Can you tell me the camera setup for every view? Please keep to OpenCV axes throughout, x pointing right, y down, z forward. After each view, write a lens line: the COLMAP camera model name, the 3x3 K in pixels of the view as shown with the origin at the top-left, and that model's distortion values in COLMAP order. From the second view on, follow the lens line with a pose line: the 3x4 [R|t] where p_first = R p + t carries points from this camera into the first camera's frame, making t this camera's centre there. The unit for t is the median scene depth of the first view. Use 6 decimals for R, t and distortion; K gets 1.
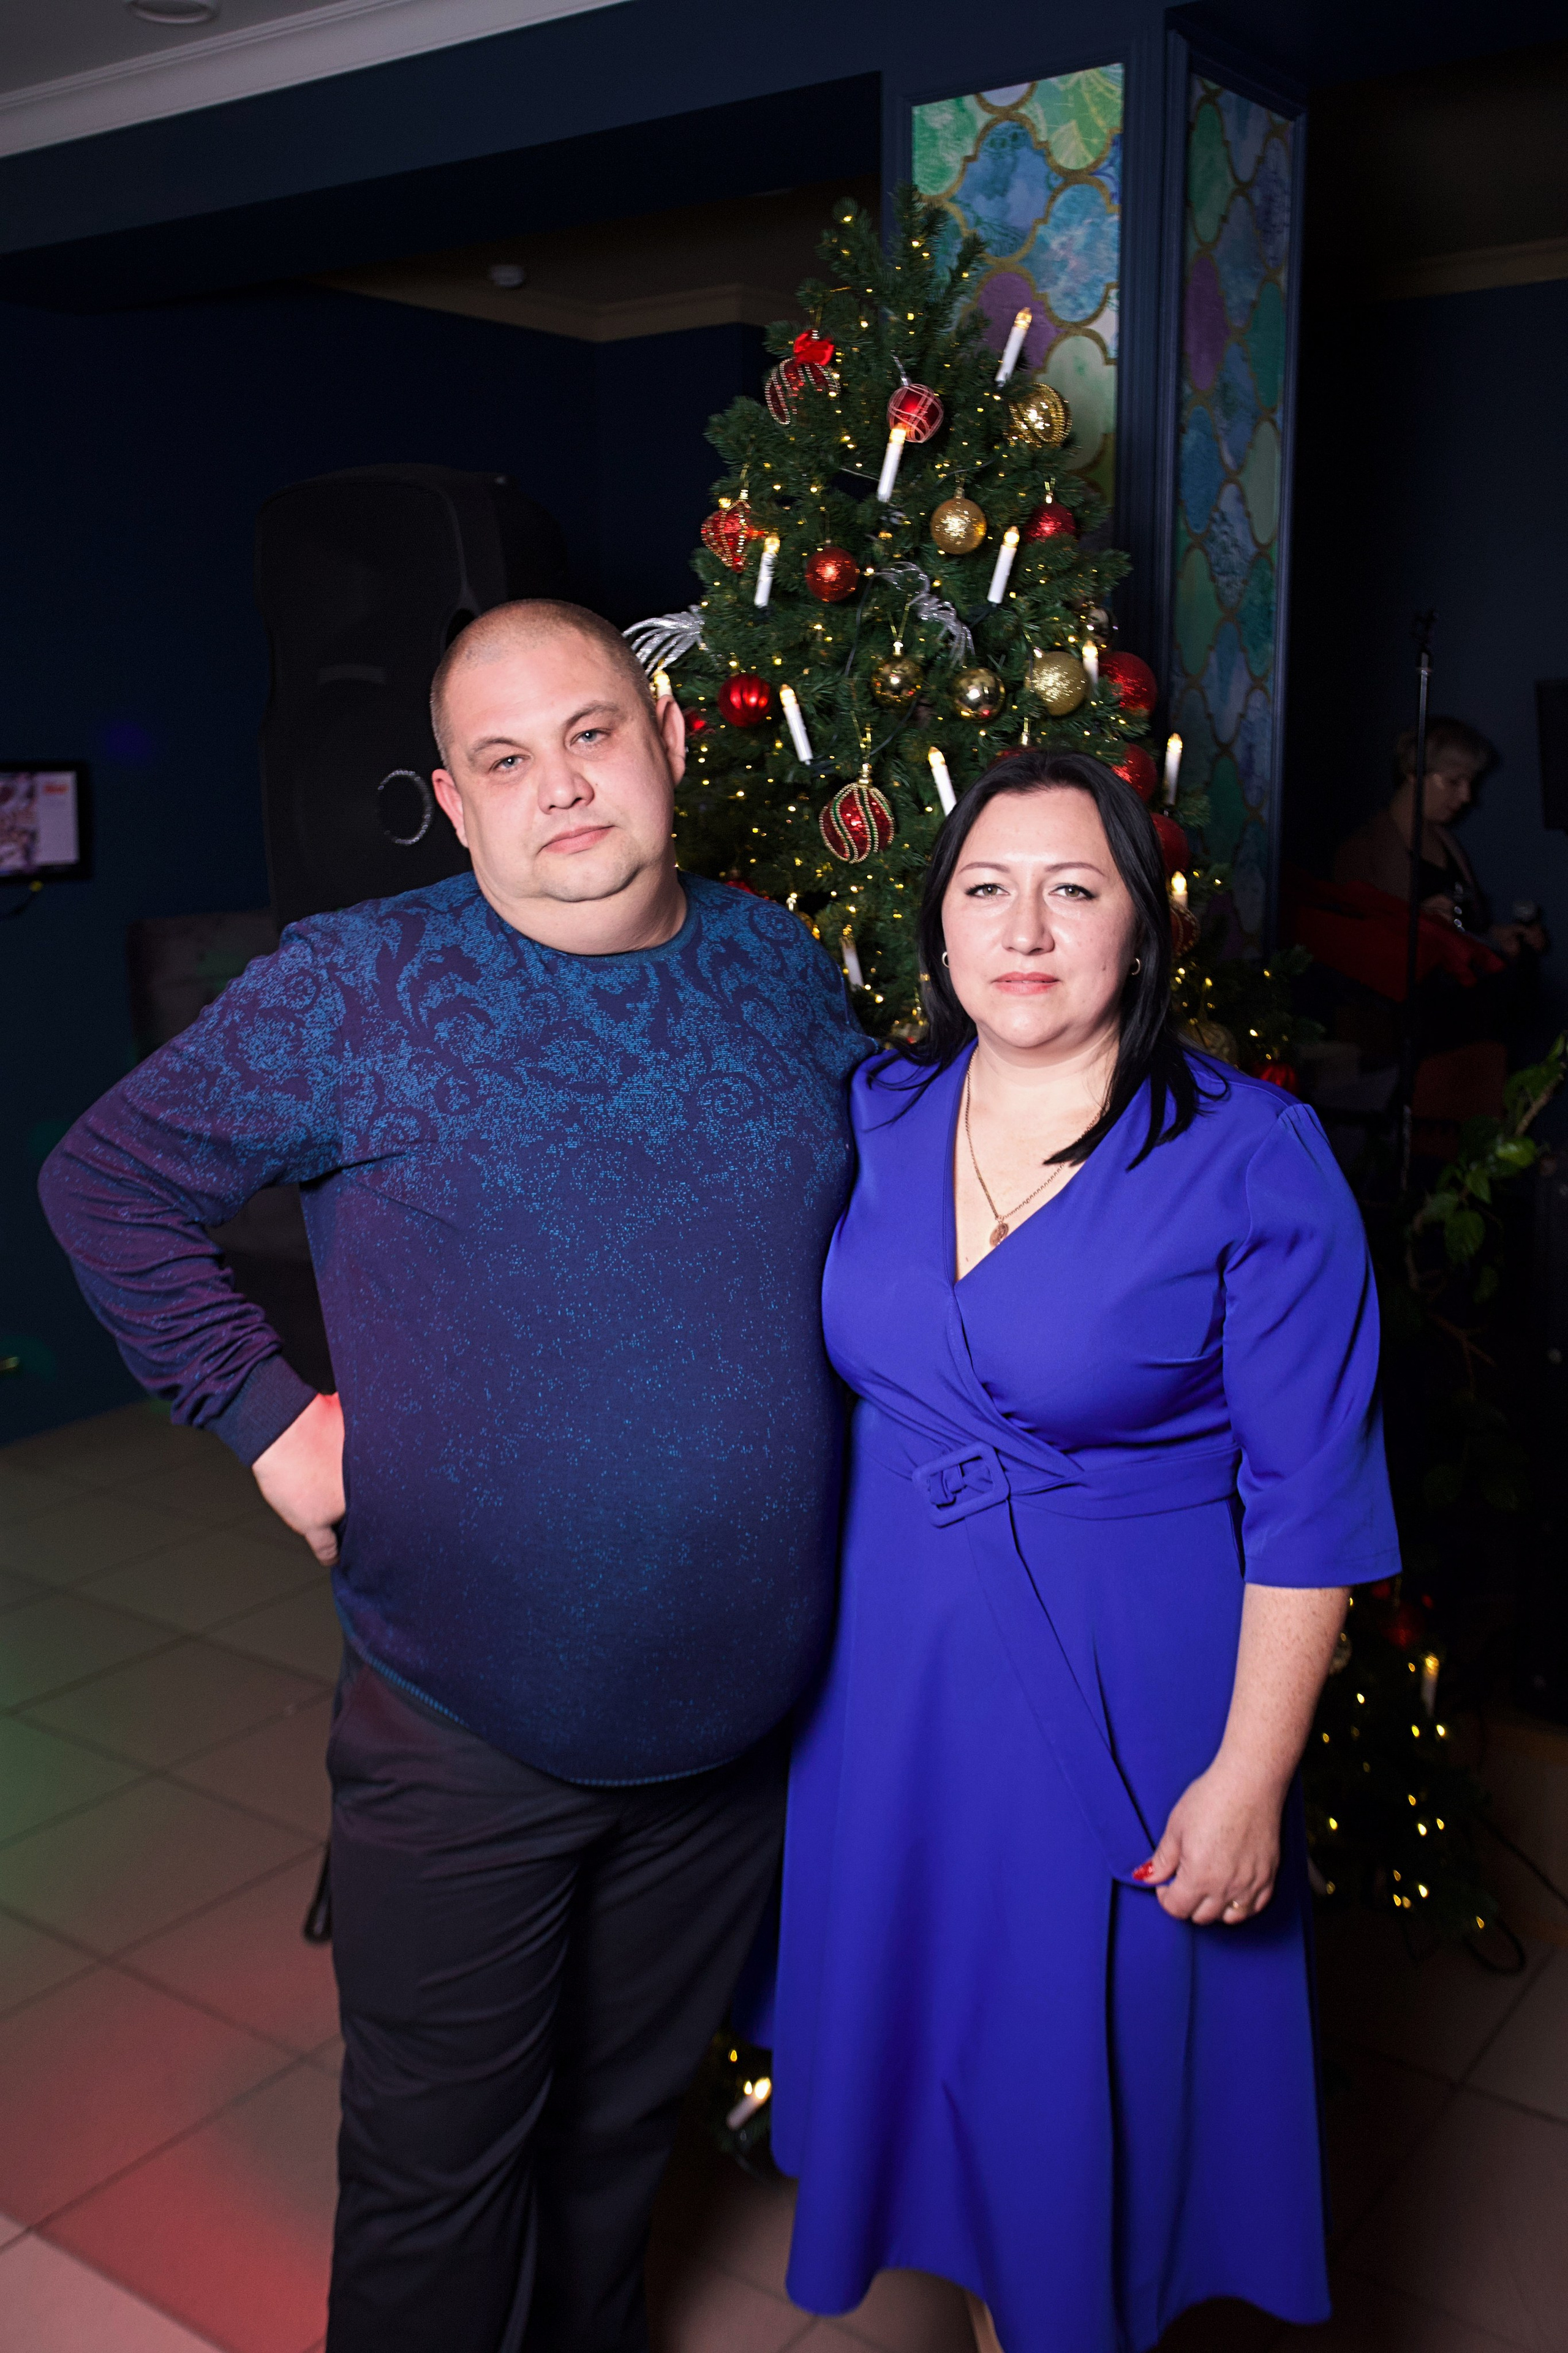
lens RADIAL K [[2243.1, 0, 781.1], [0, 2243.1, 1157.1], [0, 0, 1]] dist [-0.003890, 0.098500]
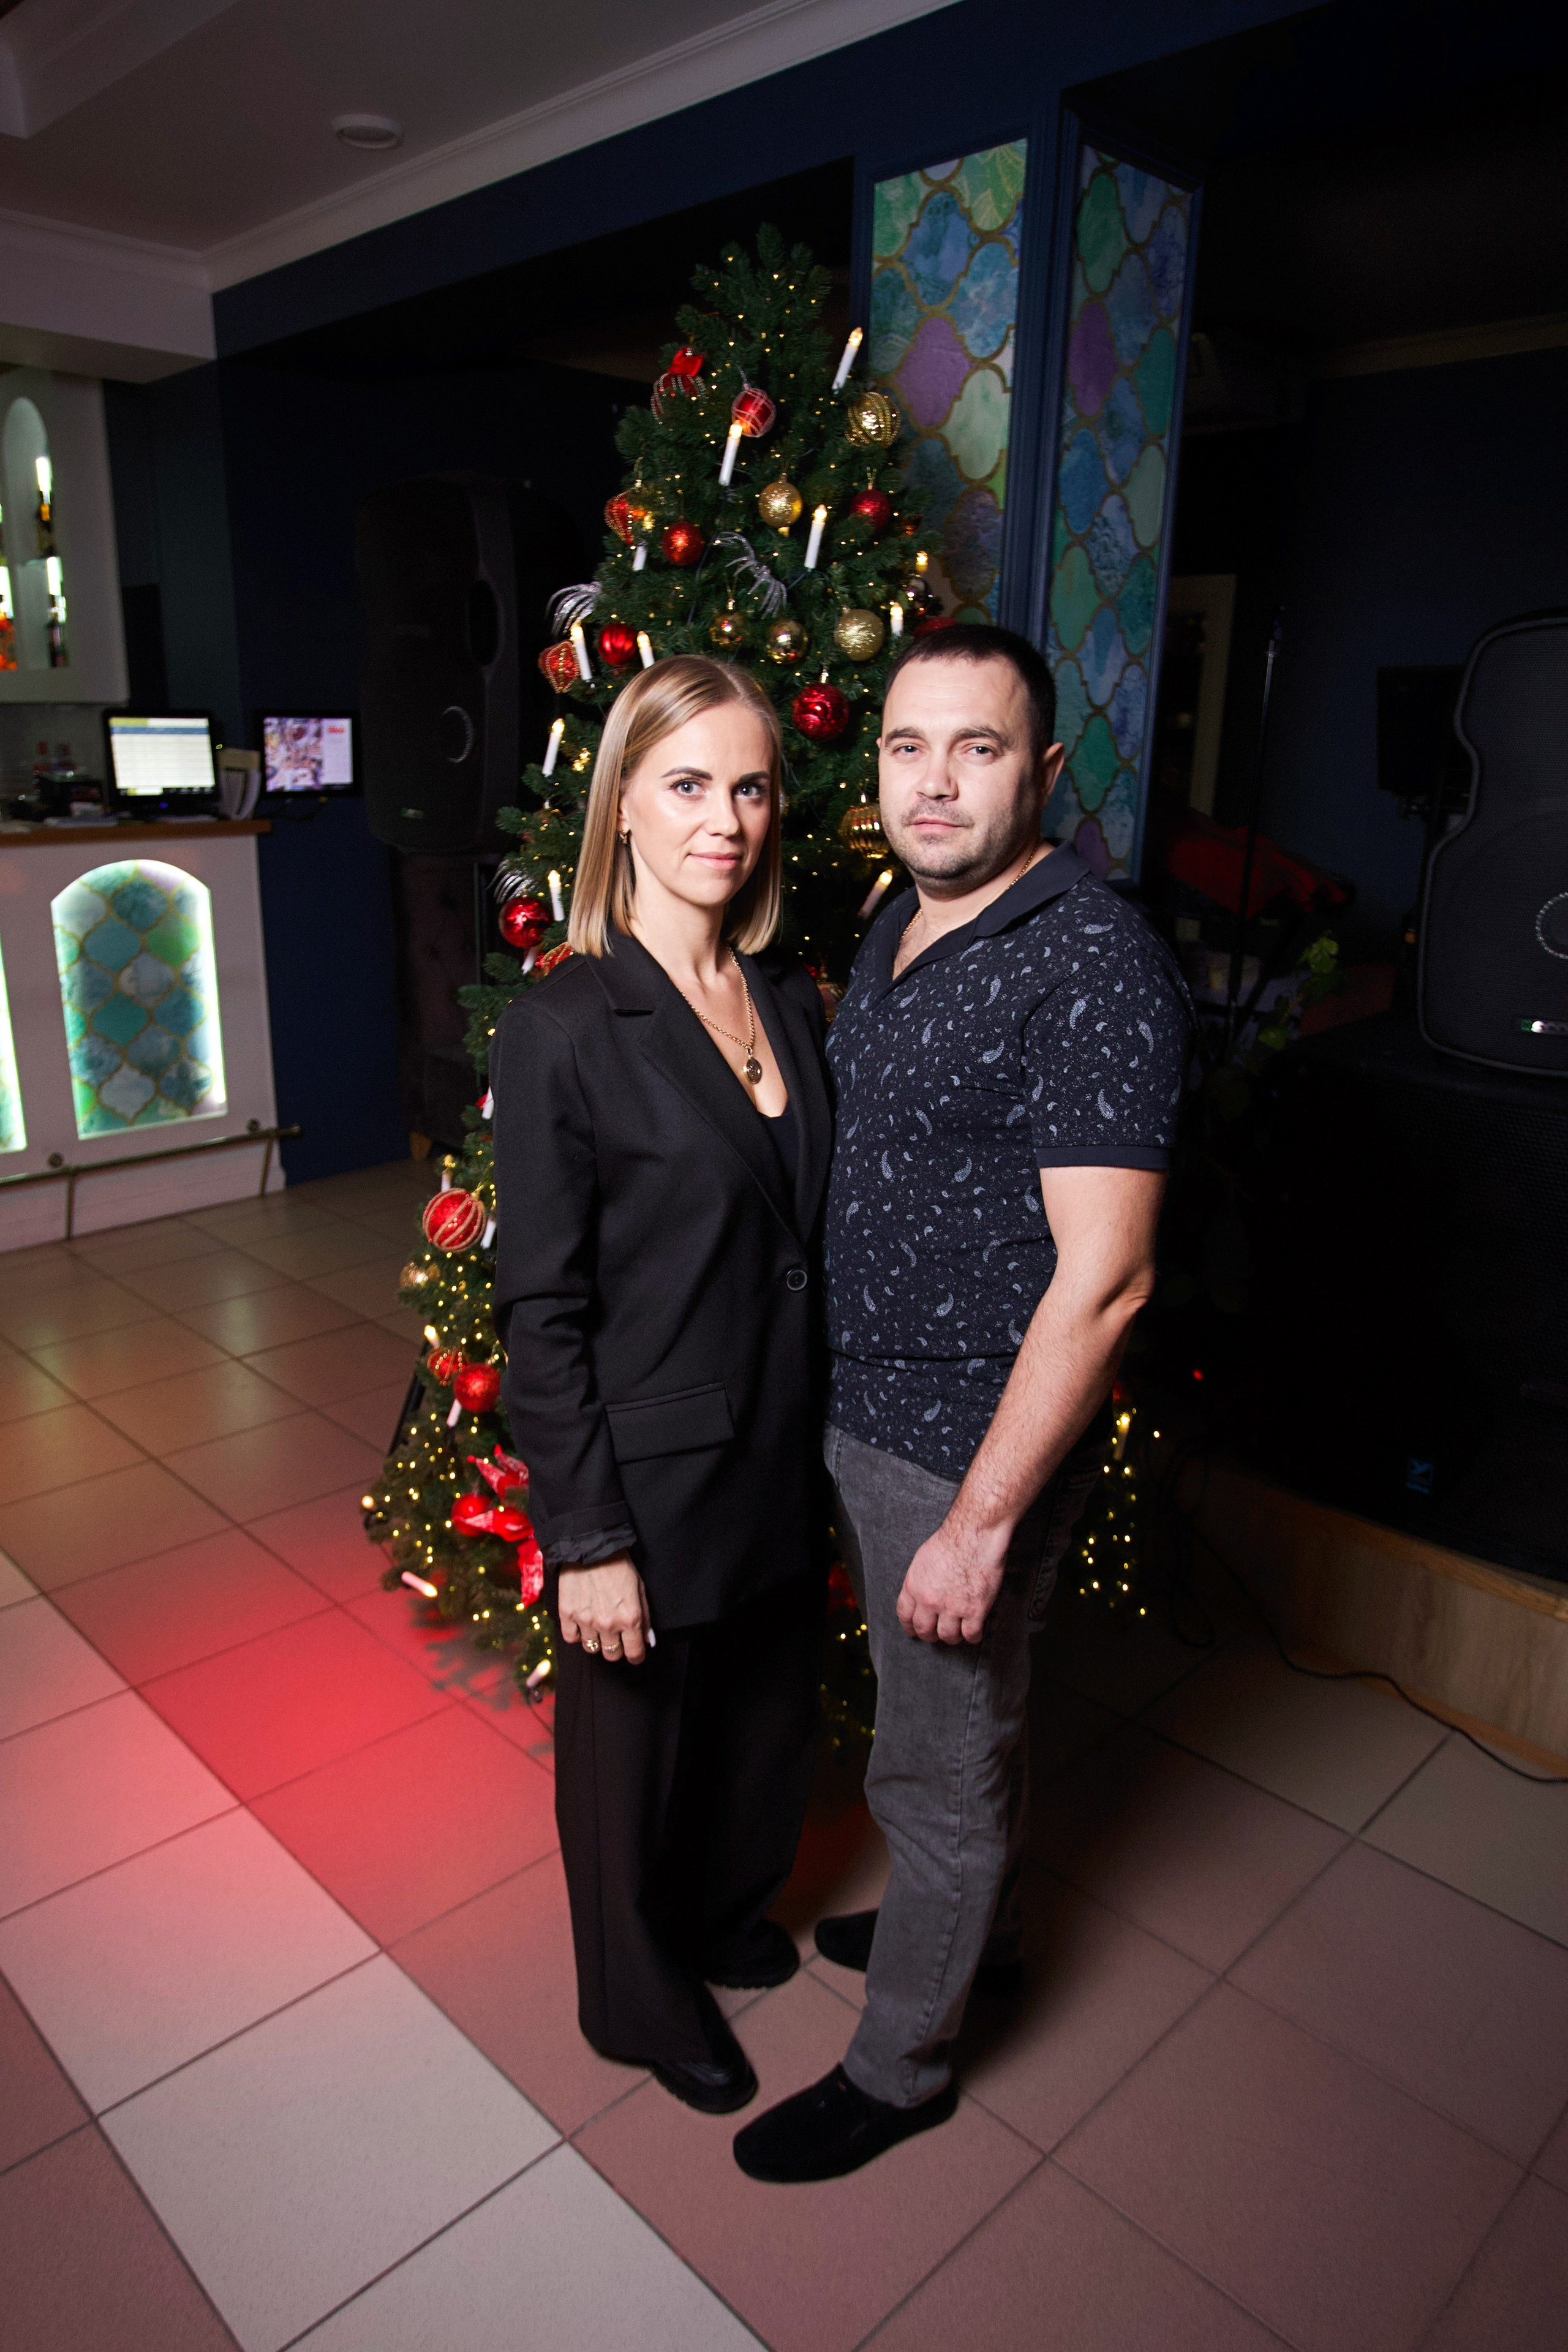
lens RADIAL K [[1553.9, 0, 736.3], [0, 1553.9, 1231.0], [0, 0, 1]] dist [-0.067826, 0.057373]
pose [[0.984695, 0.079280, -0.155209, 0.165399], [-0.058303, 0.989084, 0.135326, 0.005241], [0.164244, -0.124206, 0.978569, 0.076457]]
